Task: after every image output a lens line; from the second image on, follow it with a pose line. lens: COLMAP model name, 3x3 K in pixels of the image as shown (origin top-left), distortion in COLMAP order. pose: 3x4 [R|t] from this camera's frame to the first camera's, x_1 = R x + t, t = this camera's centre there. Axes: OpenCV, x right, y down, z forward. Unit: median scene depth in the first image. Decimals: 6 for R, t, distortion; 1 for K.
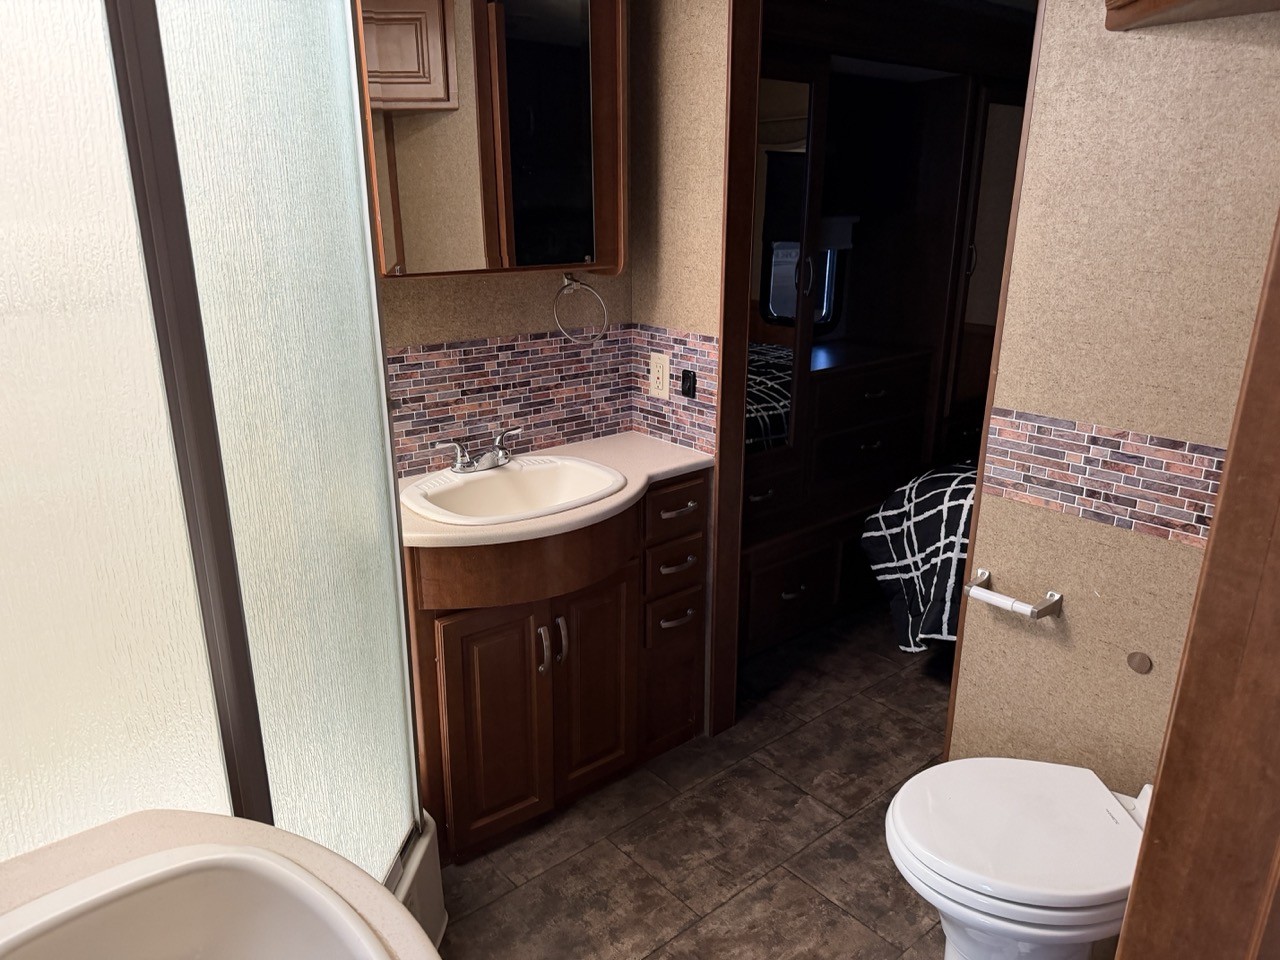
lens RADIAL K [[893.5, 0, 656.2], [0, 893.5, 486.3], [0, 0, 1]] dist [0.183723, -0.379324]
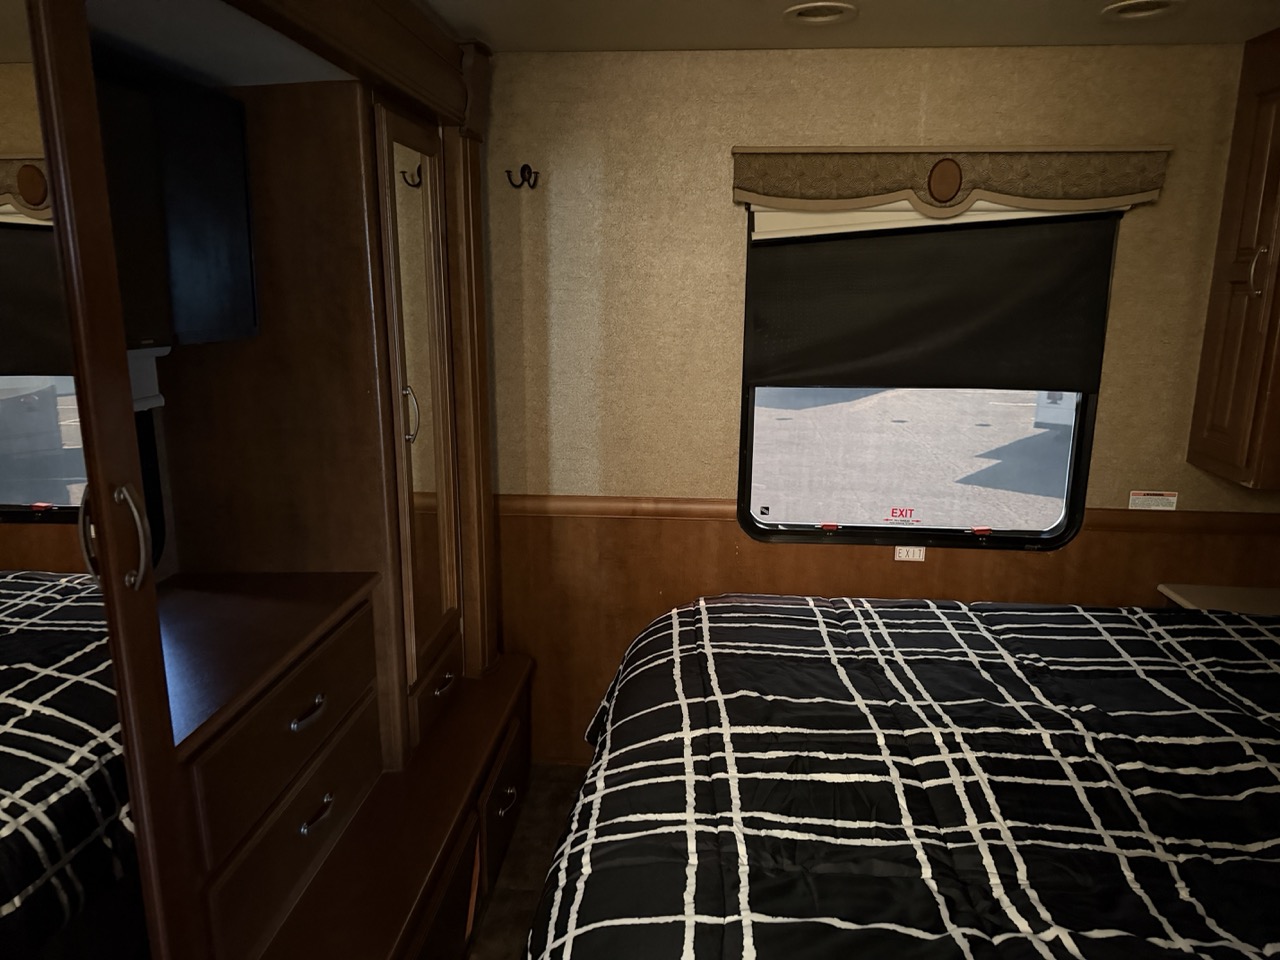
lens RADIAL K [[909.4, 0, 638.0], [0, 909.4, 479.8], [0, 0, 1]] dist [0.012083, -0.021643]
pose [[0.716461, -0.155996, 0.679962, 0.082521], [0.219533, 0.975576, -0.007501, -0.236503], [-0.662185, 0.154649, 0.733209, 0.691039]]
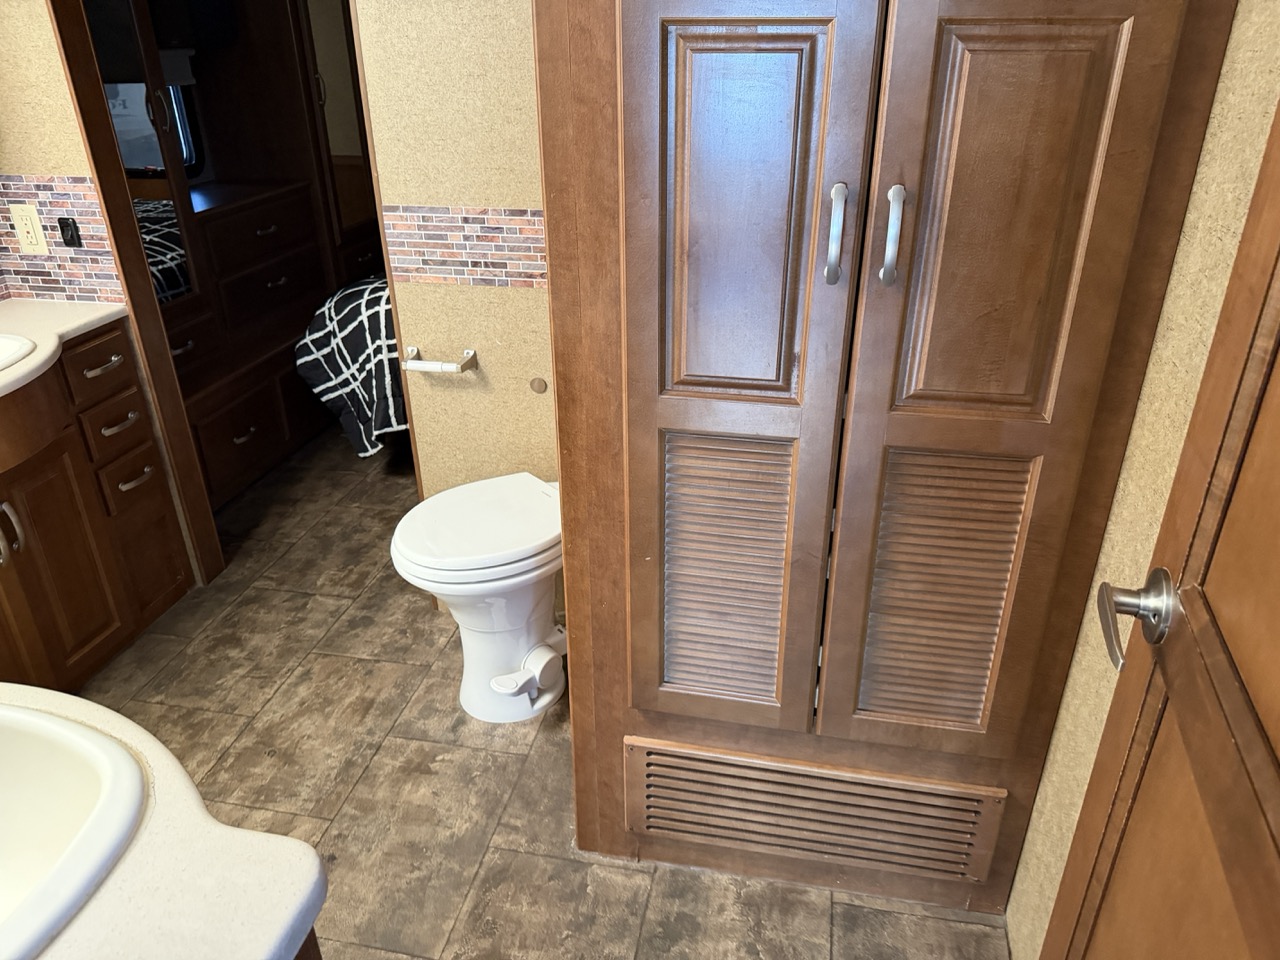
lens RADIAL K [[893.8, 0, 642.5], [0, 893.8, 483.3], [0, 0, 1]] dist [0.088051, -0.172665]
pose [[0.793235, -0.291224, 0.534760, -0.062114], [0.205832, 0.954760, 0.214630, 0.051145], [-0.573072, -0.060181, 0.817292, -0.112637]]
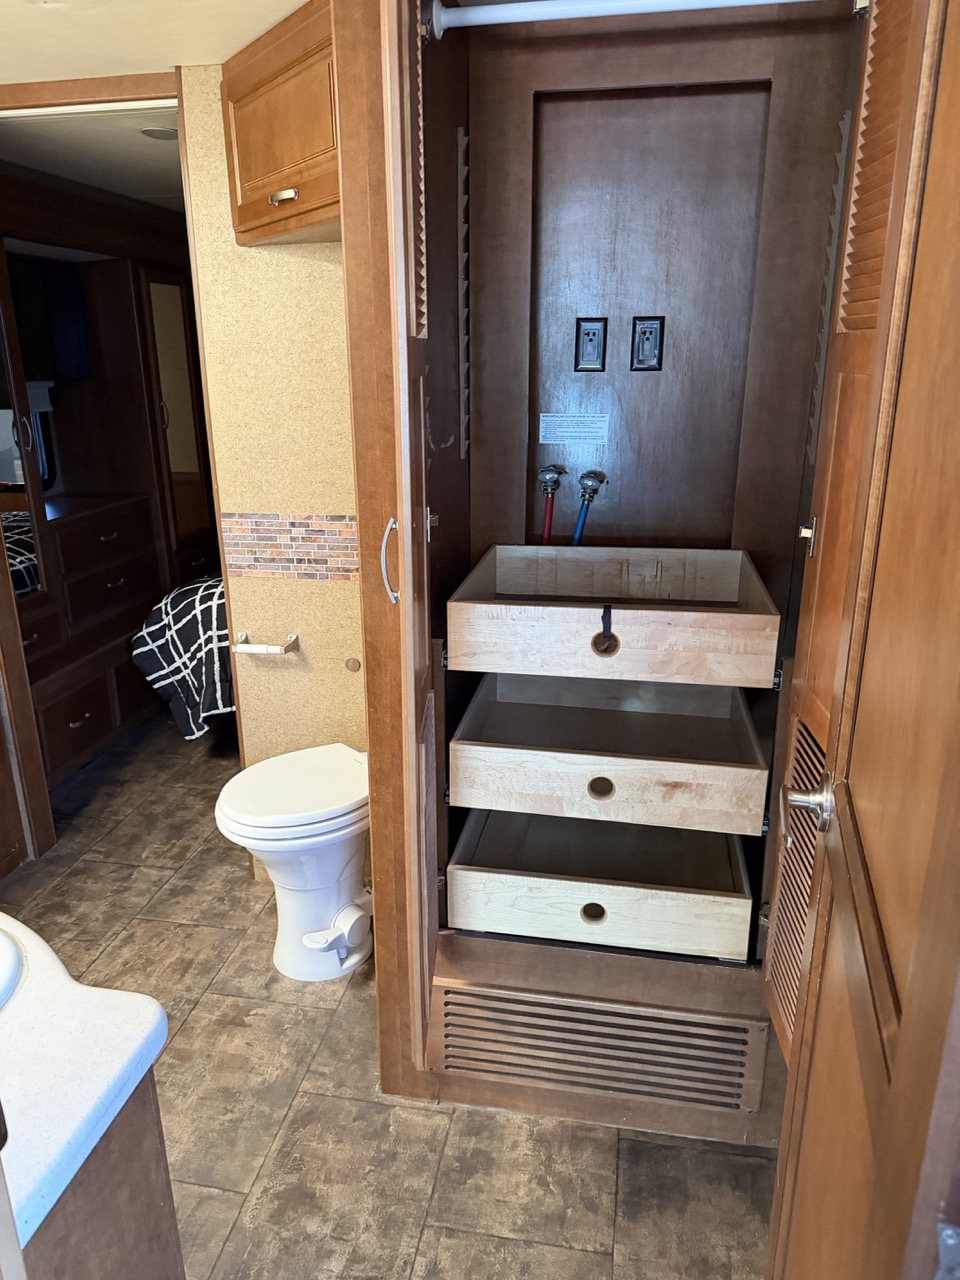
lens RADIAL K [[895.5, 0, 466.4], [0, 895.5, 640.9], [0, 0, 1]] dist [0.108016, -0.212514]
pose [[0.789313, -0.203153, 0.579408, -0.114299], [0.209361, 0.976172, 0.057060, 0.069999], [-0.577194, 0.076268, 0.813038, -0.209427]]
